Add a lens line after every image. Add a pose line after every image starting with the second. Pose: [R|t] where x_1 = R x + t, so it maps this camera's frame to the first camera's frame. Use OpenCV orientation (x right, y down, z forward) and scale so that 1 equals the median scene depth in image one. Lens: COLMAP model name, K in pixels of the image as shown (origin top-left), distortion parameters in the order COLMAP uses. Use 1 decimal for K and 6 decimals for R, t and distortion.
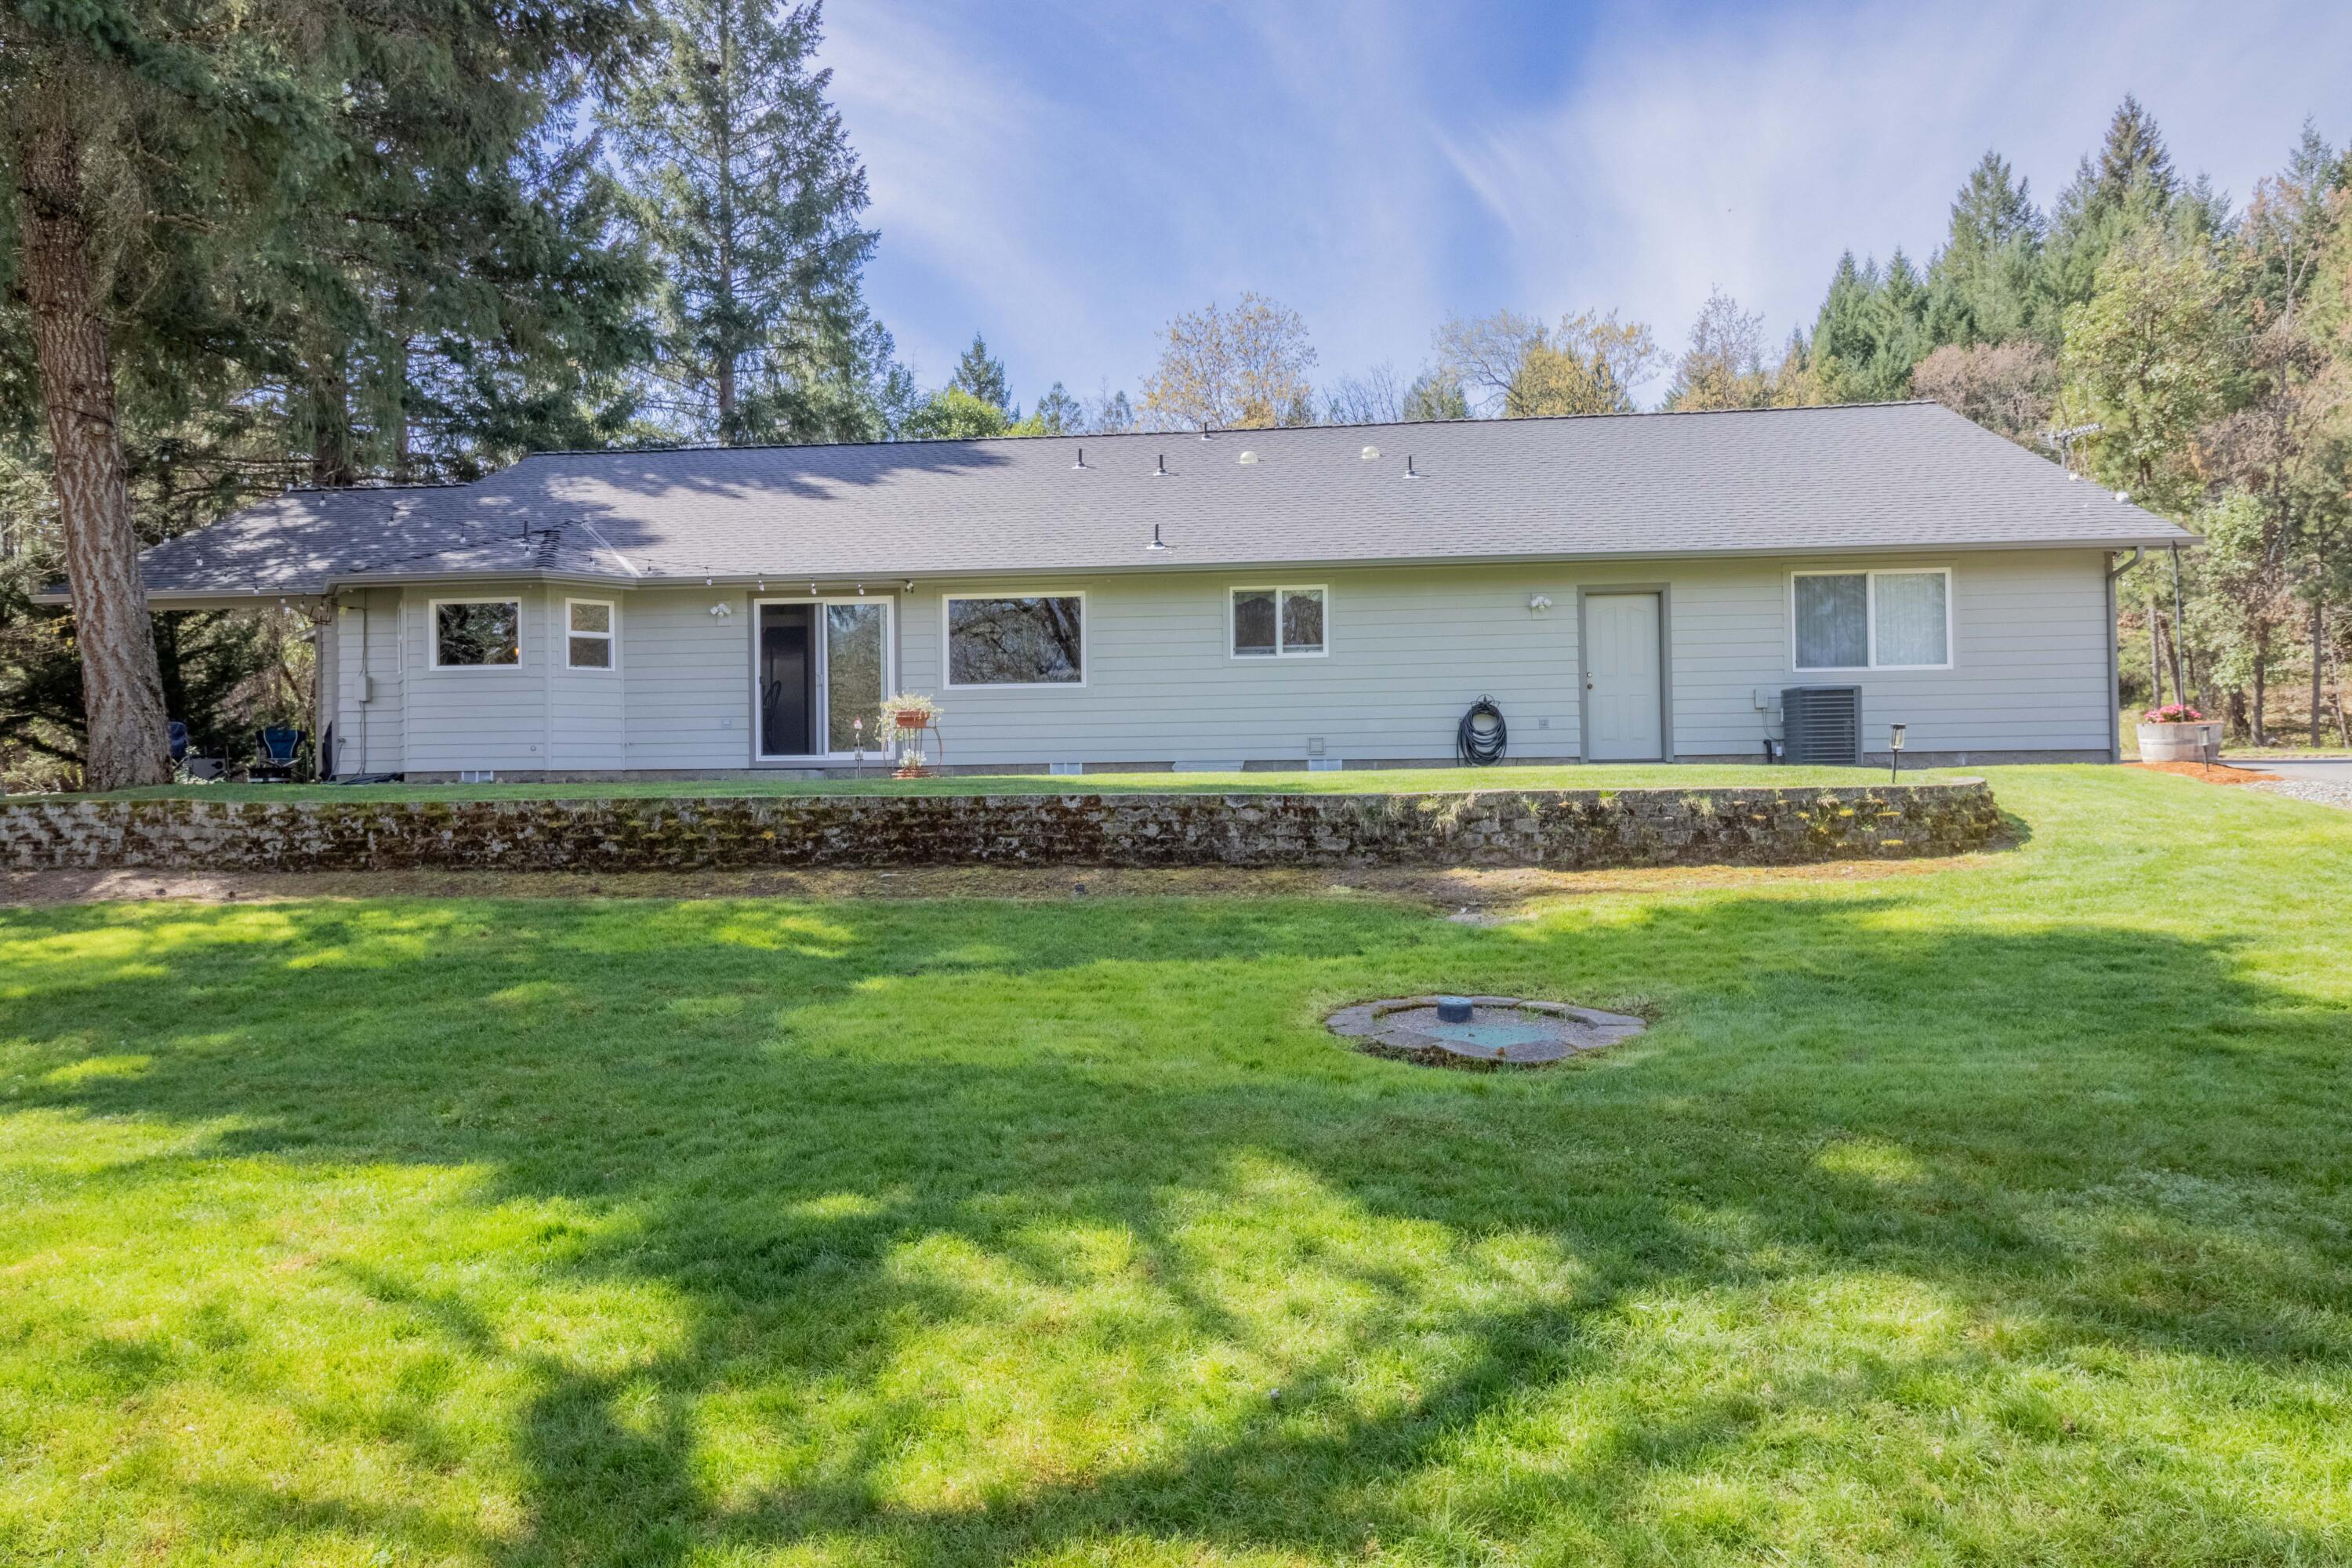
lens RADIAL K [[1413.6, 0, 1182.7], [0, 1413.6, 782.9], [0, 0, 1]] dist [0.001565, -0.002603]
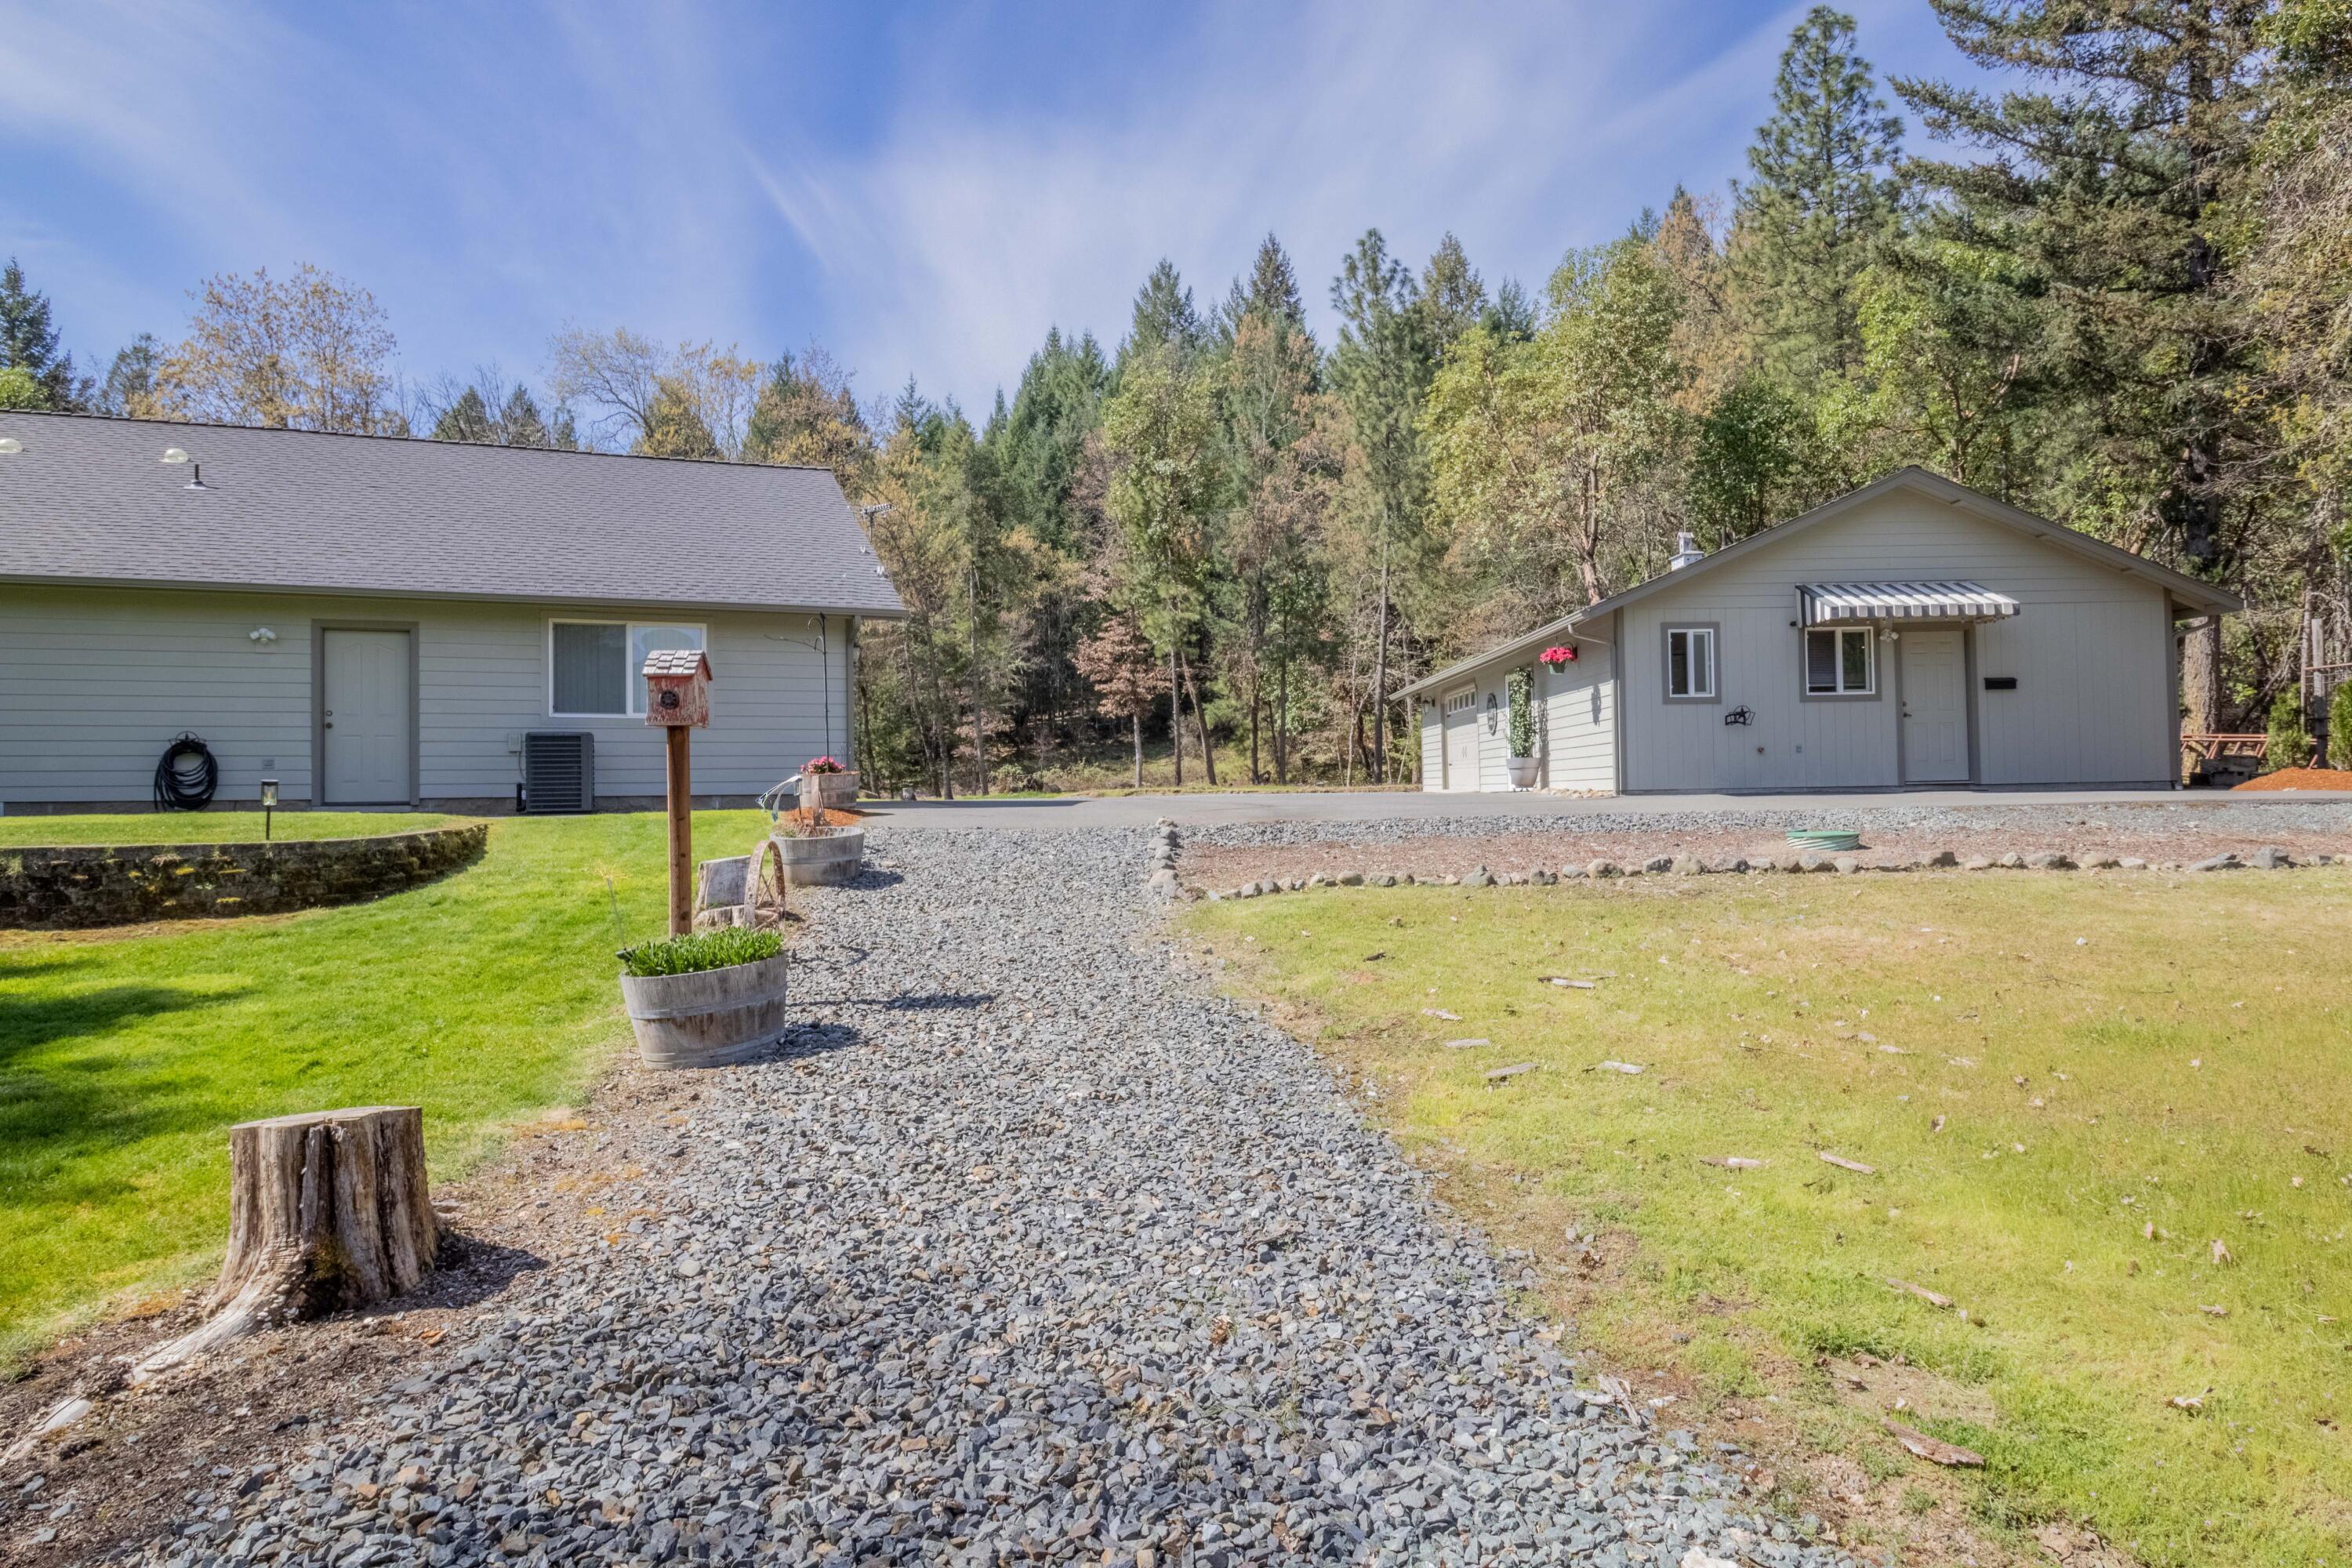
lens RADIAL K [[1413.6, 0, 1181.3], [0, 1413.6, 784.8], [0, 0, 1]] dist [0.001565, -0.002603]
pose [[0.885623, 0.006017, 0.464367, 0.357140], [0.001477, 0.999875, -0.015772, -0.012707], [-0.464403, 0.014653, 0.885503, -0.111648]]
